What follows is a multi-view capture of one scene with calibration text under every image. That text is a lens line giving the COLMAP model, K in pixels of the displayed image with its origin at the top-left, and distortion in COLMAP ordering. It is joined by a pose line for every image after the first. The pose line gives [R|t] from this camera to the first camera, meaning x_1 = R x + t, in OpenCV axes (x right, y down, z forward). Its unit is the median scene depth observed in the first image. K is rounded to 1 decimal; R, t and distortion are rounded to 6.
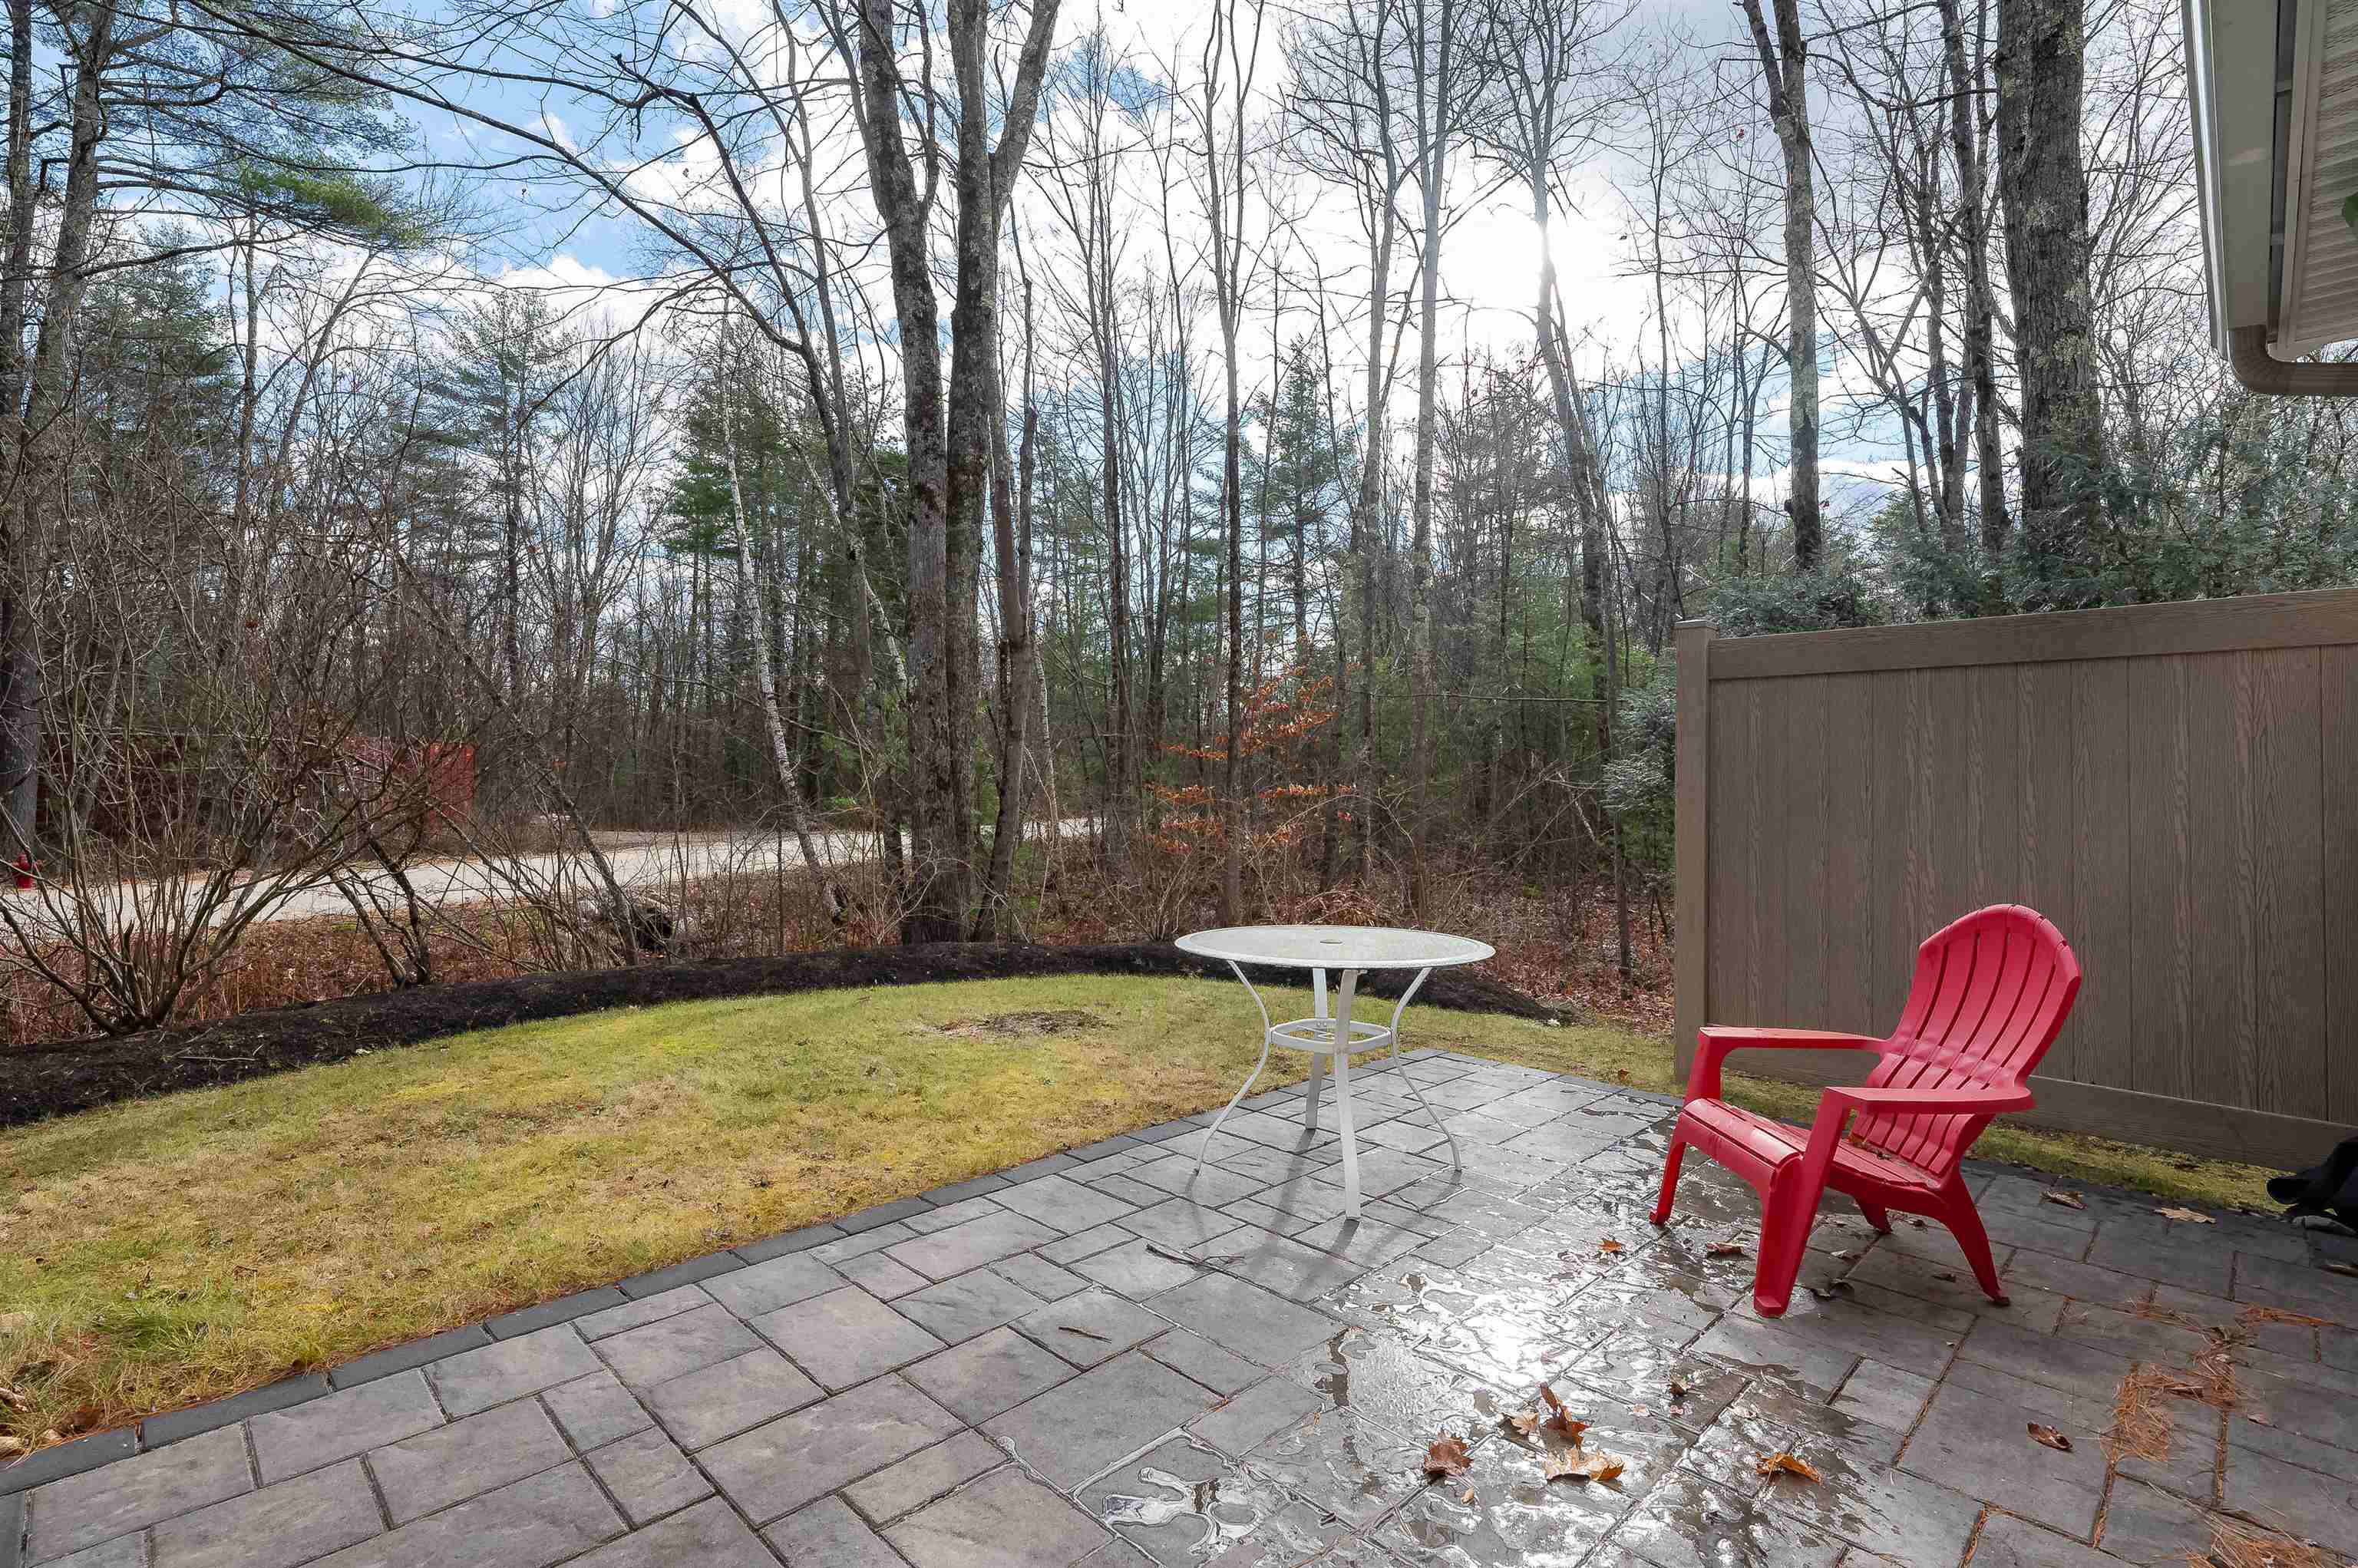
lens RADIAL K [[1058.2, 0, 1166.5], [0, 1058.2, 805.8], [0, 0, 1]] dist [-0.000263, -0.000033]
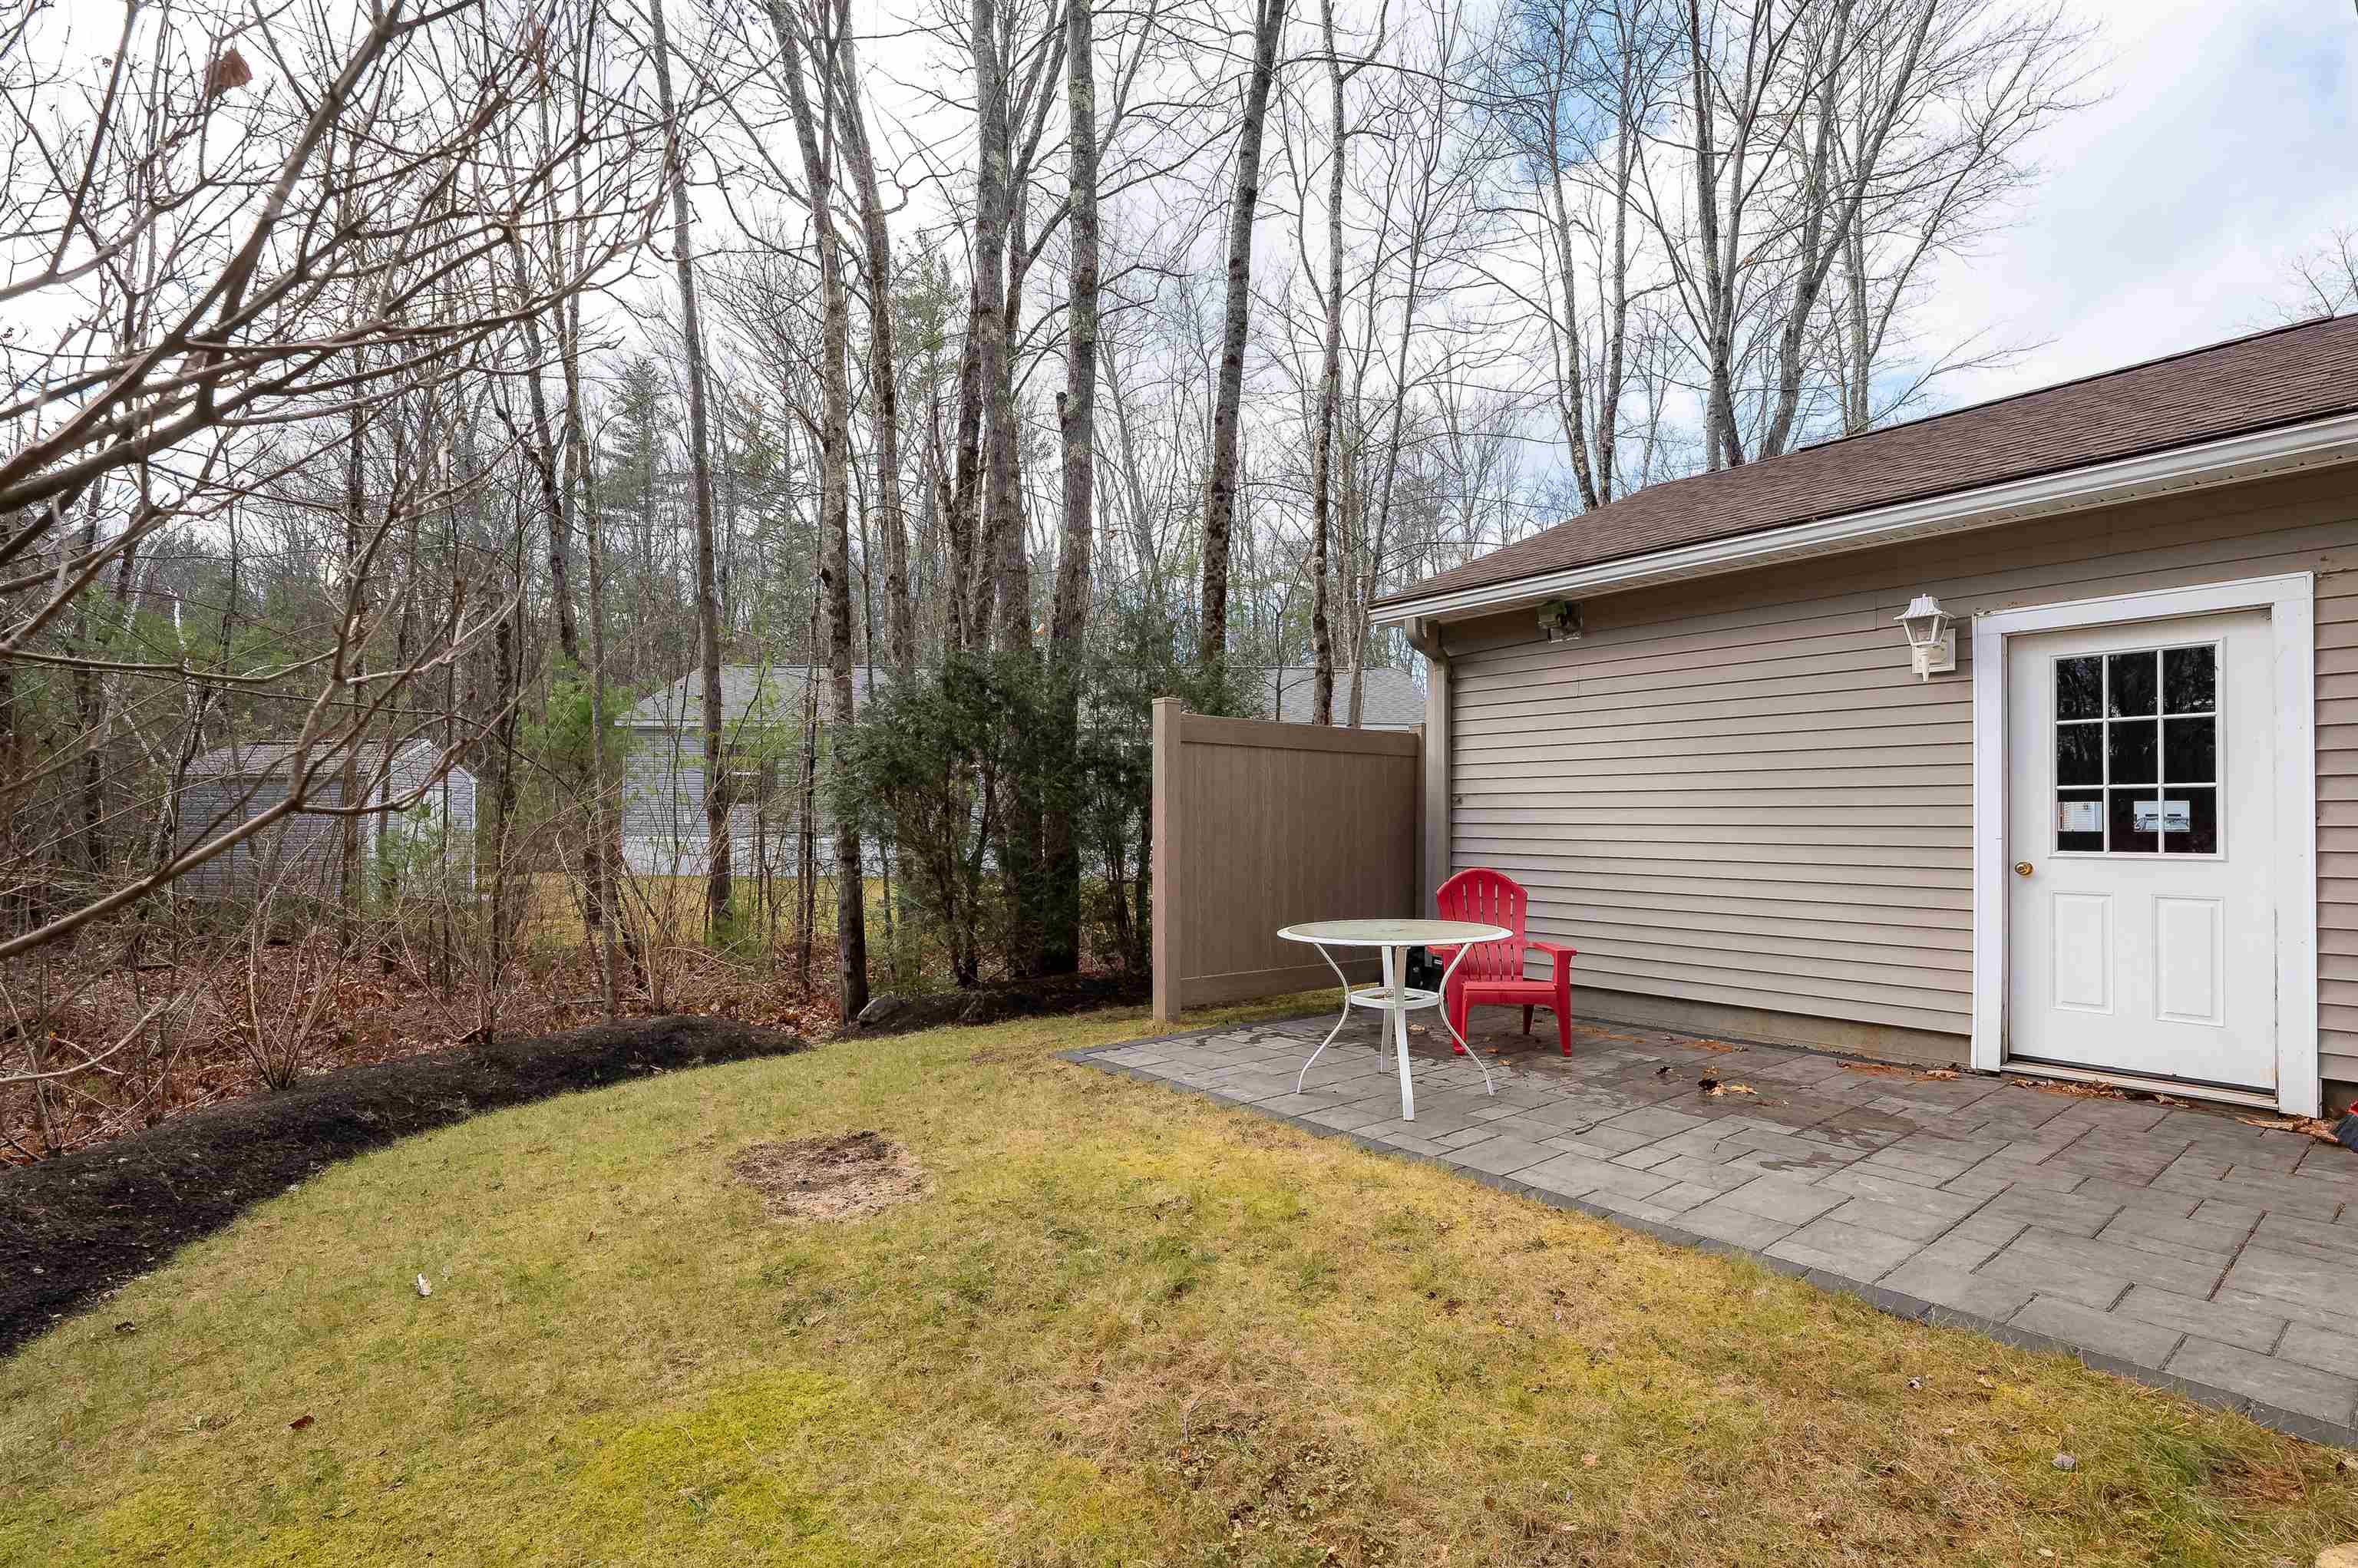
lens RADIAL K [[1058.2, 0, 1166.5], [0, 1058.2, 805.8], [0, 0, 1]] dist [-0.000263, -0.000033]
pose [[0.109033, 0.012369, 0.993961, -1.202993], [0.008015, 0.999879, -0.013322, -0.018445], [-0.994006, 0.009419, 0.108921, 1.092010]]
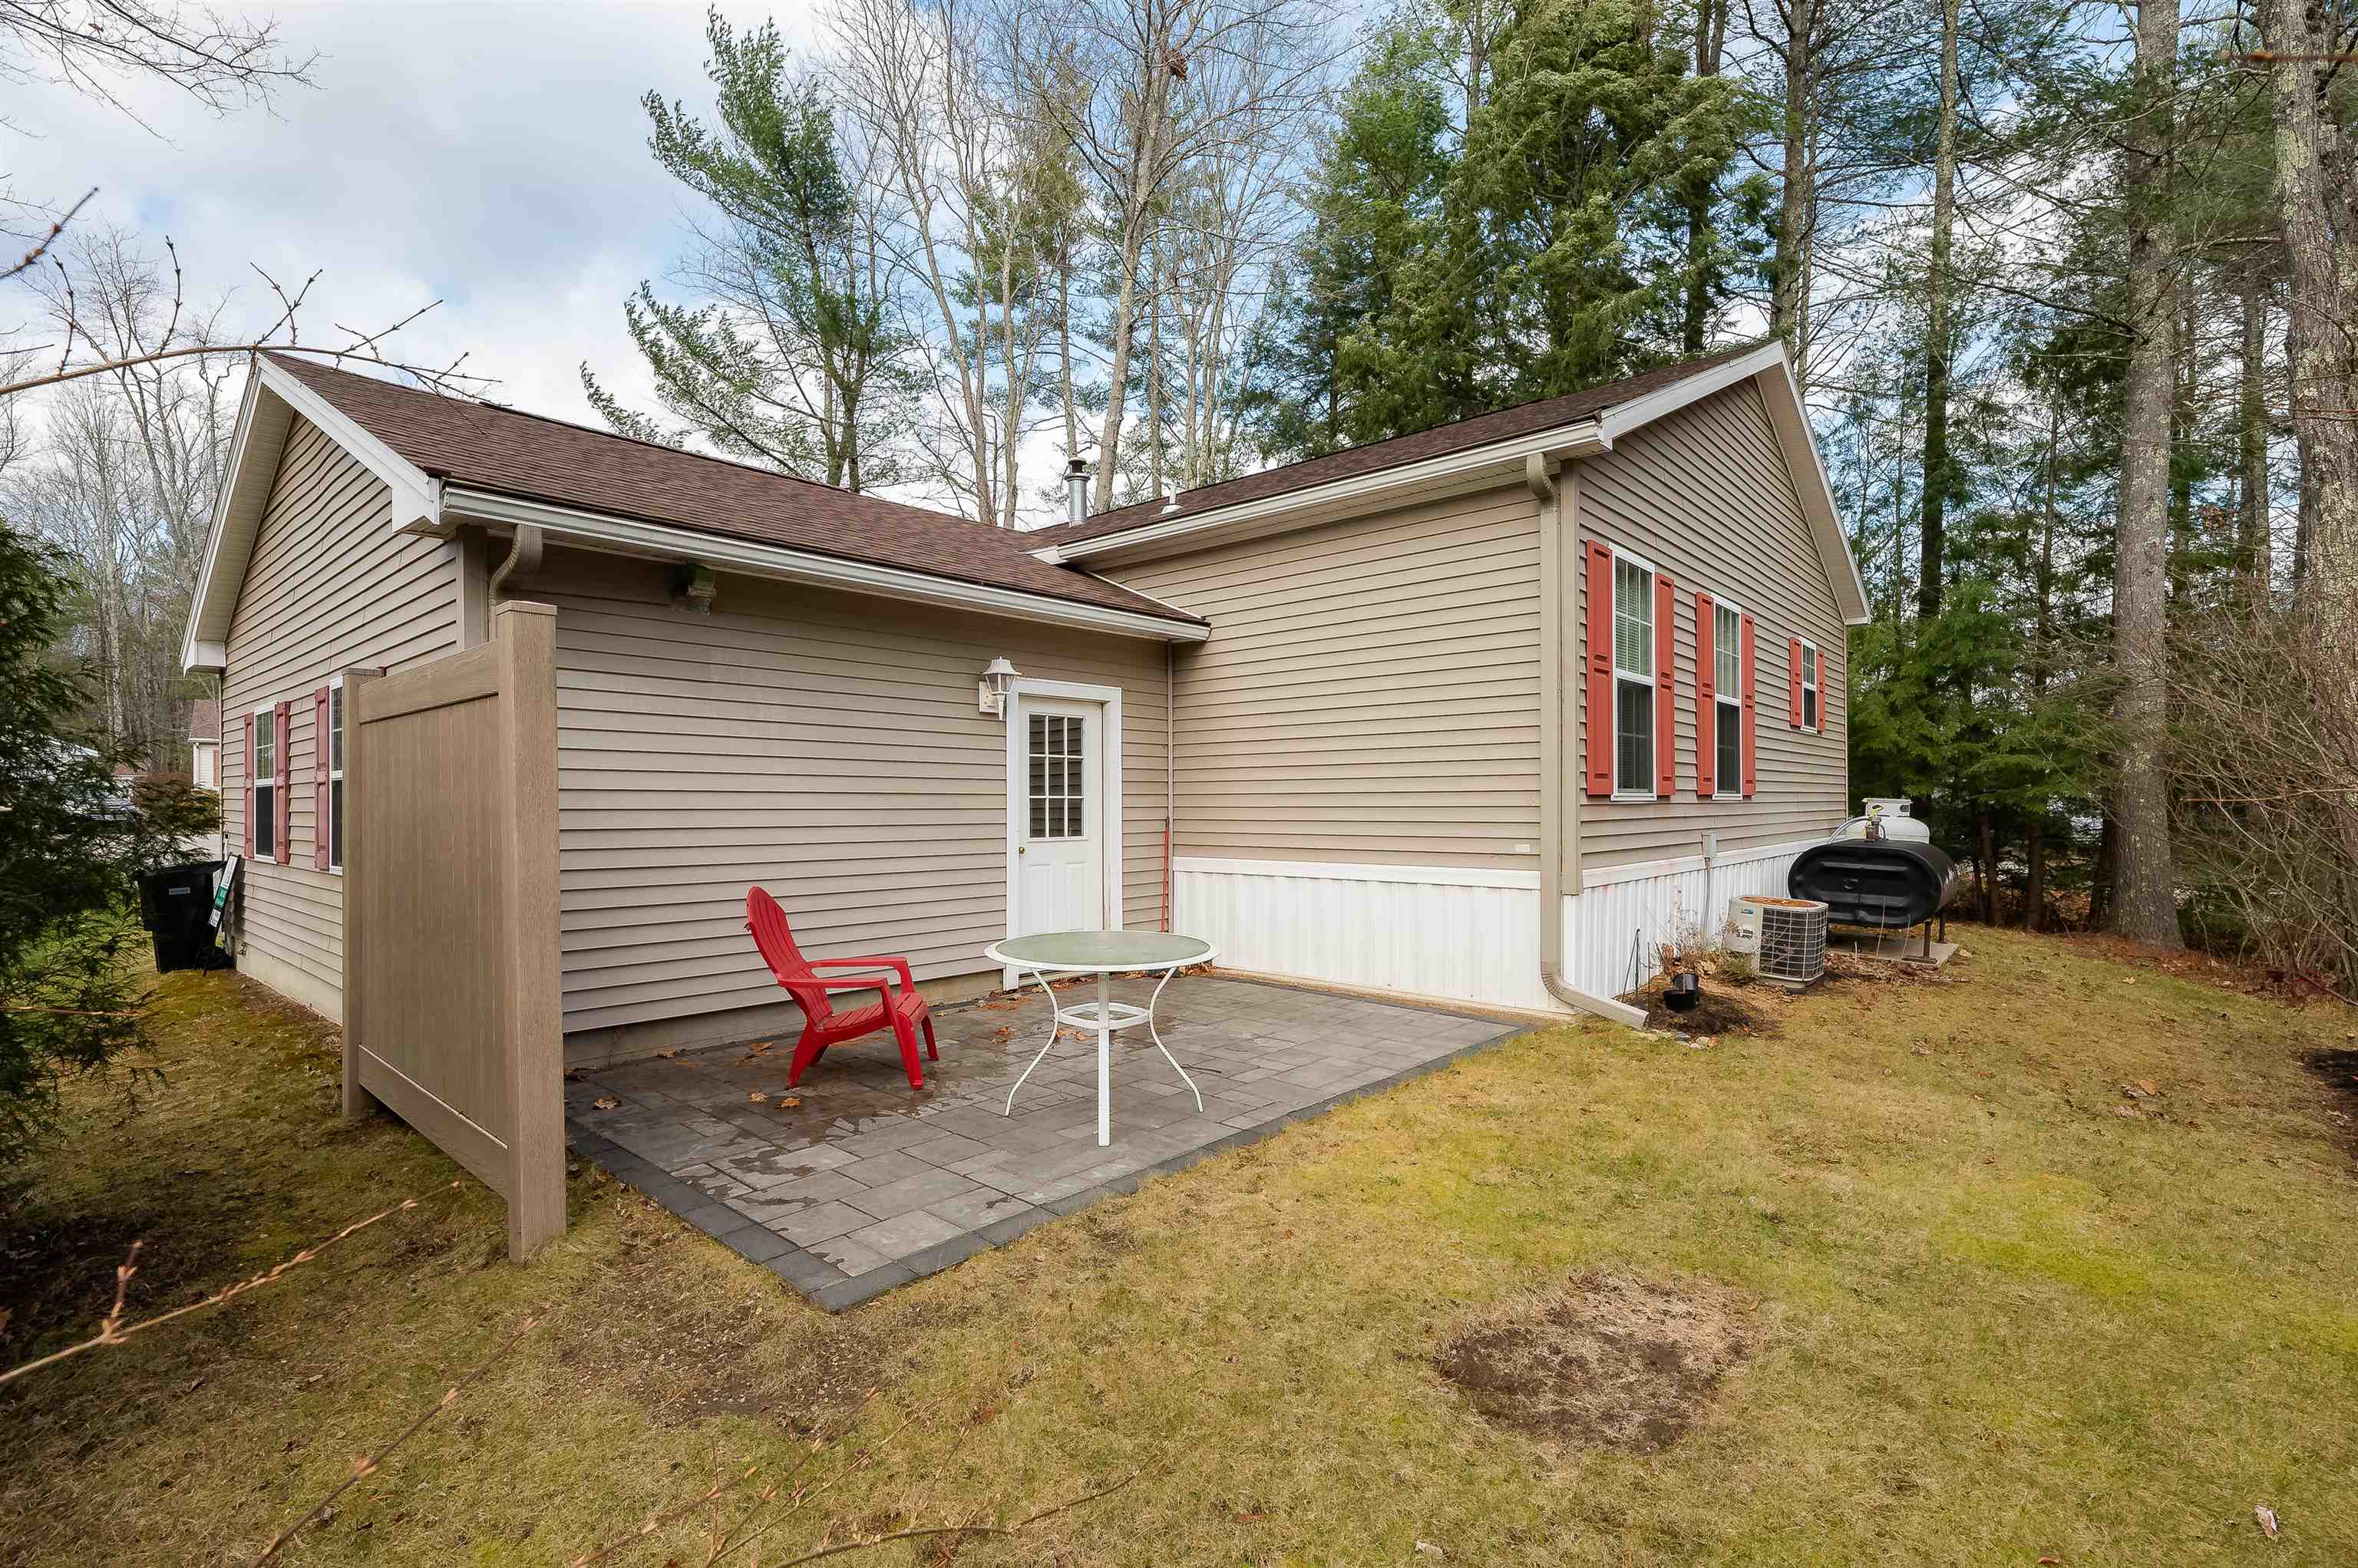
lens RADIAL K [[1058.2, 0, 1166.5], [0, 1058.2, 805.8], [0, 0, 1]] dist [-0.000263, -0.000033]
pose [[-0.999382, -0.006658, -0.034514, 0.128194], [-0.007246, 0.999831, 0.016922, -0.073704], [0.034396, 0.017161, -0.999261, 2.262390]]
